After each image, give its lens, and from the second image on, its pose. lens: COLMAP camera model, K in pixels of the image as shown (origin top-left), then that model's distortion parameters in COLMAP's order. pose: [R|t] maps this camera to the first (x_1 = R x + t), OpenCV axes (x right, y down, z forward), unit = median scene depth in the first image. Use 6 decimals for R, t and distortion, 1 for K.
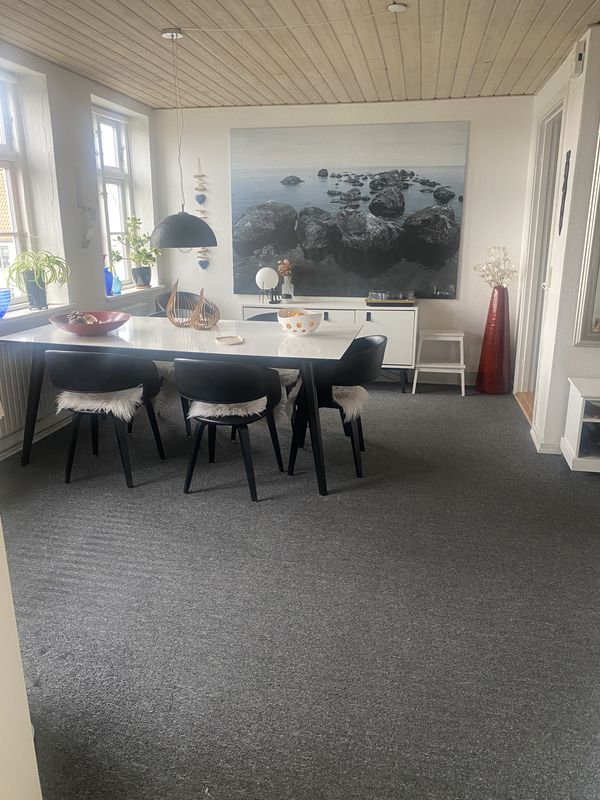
lens RADIAL K [[606.1, 0, 297.4], [0, 606.1, 397.7], [0, 0, 1]] dist [0.003703, -0.005077]
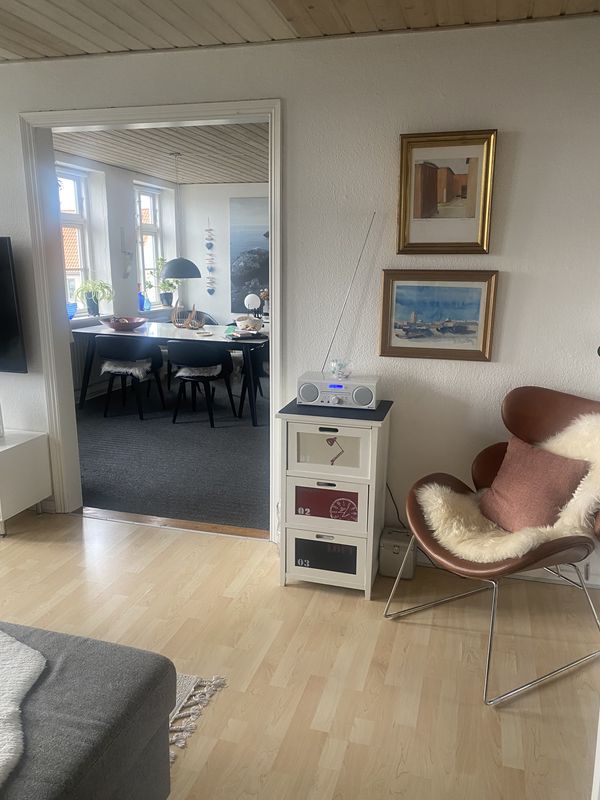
lens RADIAL K [[606.1, 0, 303.8], [0, 606.1, 403.6], [0, 0, 1]] dist [0.003703, -0.005077]
pose [[0.997065, 0.027104, -0.071599, 0.193321], [-0.030410, 0.998502, -0.045495, 0.110715], [0.070259, 0.047539, 0.996395, -0.425720]]
